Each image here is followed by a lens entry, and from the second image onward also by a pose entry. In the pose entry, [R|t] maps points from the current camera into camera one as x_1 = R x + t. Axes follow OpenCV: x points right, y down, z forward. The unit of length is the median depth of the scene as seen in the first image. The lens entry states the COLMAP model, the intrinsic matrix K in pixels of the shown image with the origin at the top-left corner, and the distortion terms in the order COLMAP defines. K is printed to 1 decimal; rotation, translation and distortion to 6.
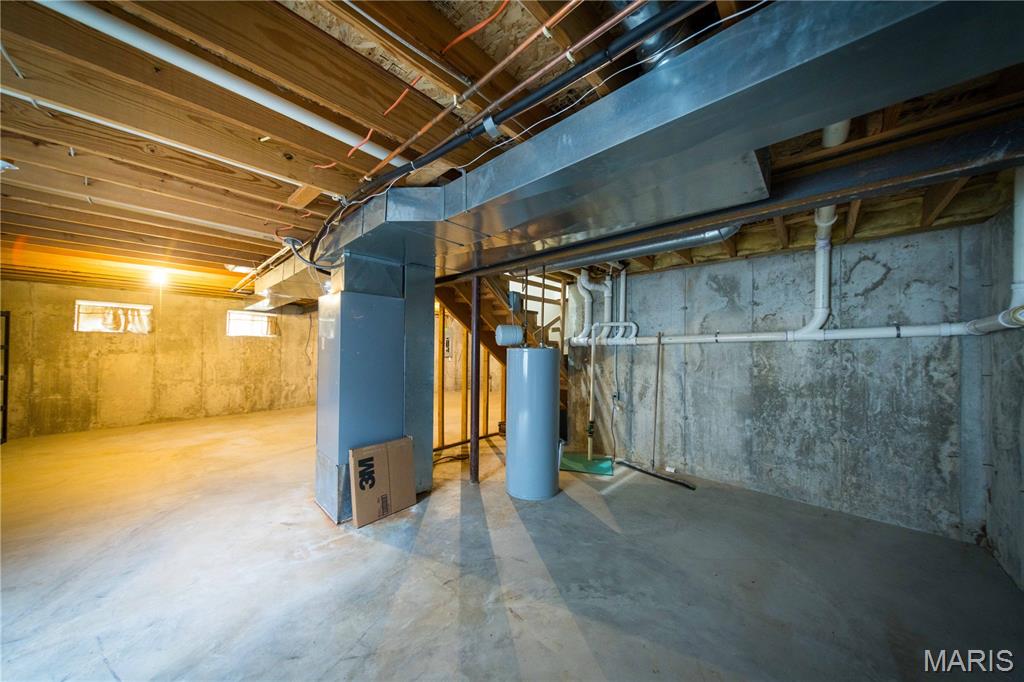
lens RADIAL K [[334.3, 0, 516.5], [0, 334.3, 340.3], [0, 0, 1]] dist [0.008209, 0.000008]
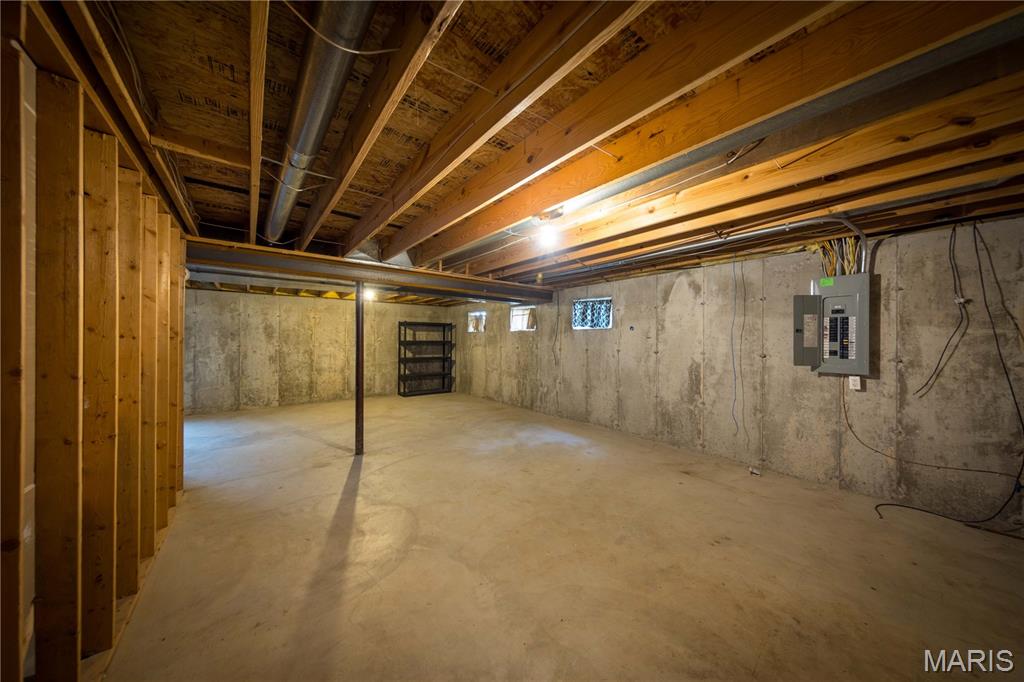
lens RADIAL K [[334.3, 0, 516.5], [0, 334.3, 340.3], [0, 0, 1]] dist [0.008209, 0.000008]
pose [[-0.153940, -0.008808, -0.988041, 0.203467], [0.017671, 0.999776, -0.011666, 0.029160], [0.987922, -0.019256, -0.153750, 1.224238]]
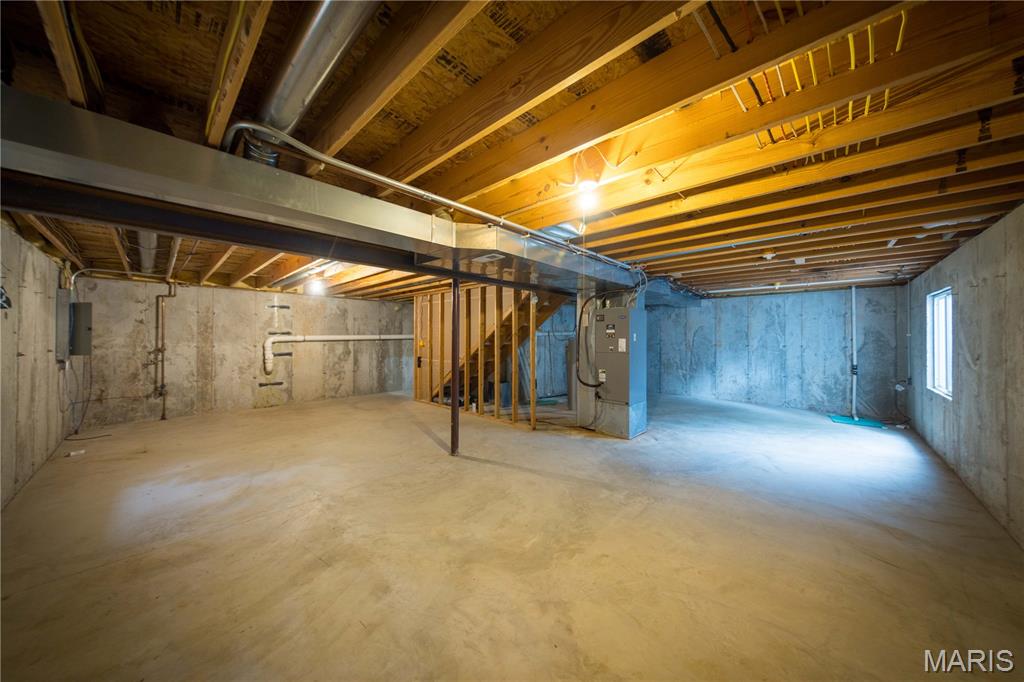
lens RADIAL K [[334.3, 0, 516.5], [0, 334.3, 340.3], [0, 0, 1]] dist [0.008209, 0.000008]
pose [[-0.000172, -0.015364, 0.999882, -0.996169], [-0.019341, 0.999695, 0.015358, 0.007593], [-0.999813, -0.019336, -0.000469, 0.718164]]
